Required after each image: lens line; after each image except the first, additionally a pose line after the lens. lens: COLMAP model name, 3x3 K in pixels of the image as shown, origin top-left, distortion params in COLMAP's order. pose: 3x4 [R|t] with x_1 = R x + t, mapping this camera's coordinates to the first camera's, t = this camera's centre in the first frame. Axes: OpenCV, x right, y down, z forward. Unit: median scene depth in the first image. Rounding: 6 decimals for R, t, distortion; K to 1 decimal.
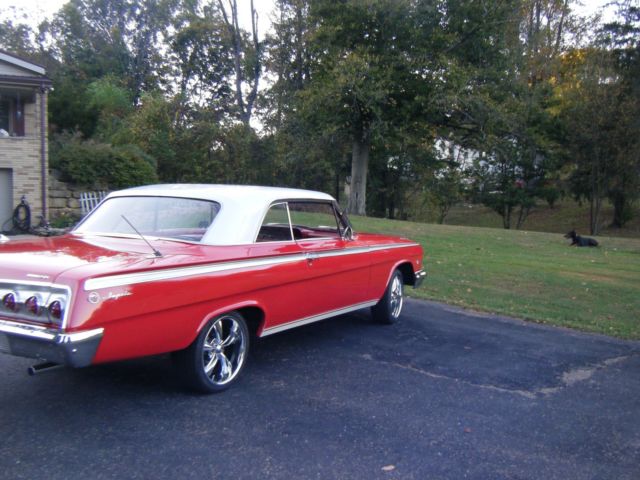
lens RADIAL K [[674.1, 0, 323.5], [0, 674.1, 240.7], [0, 0, 1]] dist [0.000884, 0.000000]
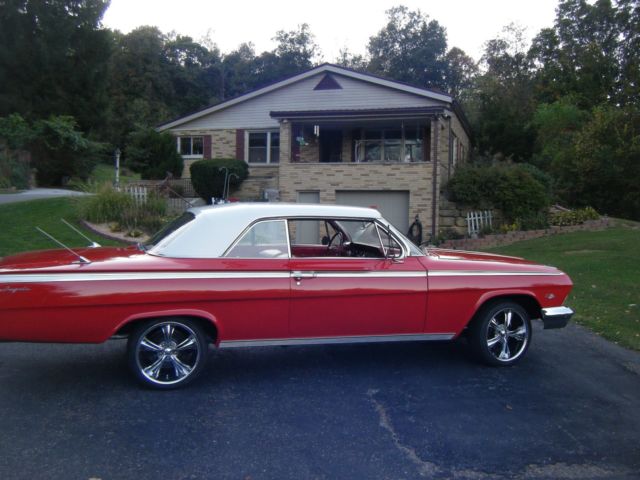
lens RADIAL K [[674.1, 0, 321.9], [0, 674.1, 240.0], [0, 0, 1]] dist [0.000884, 0.000000]
pose [[0.723227, 0.026082, -0.690118, 0.201813], [-0.047268, 0.998813, -0.011788, -0.005021], [0.688991, 0.041146, 0.723601, 0.095781]]
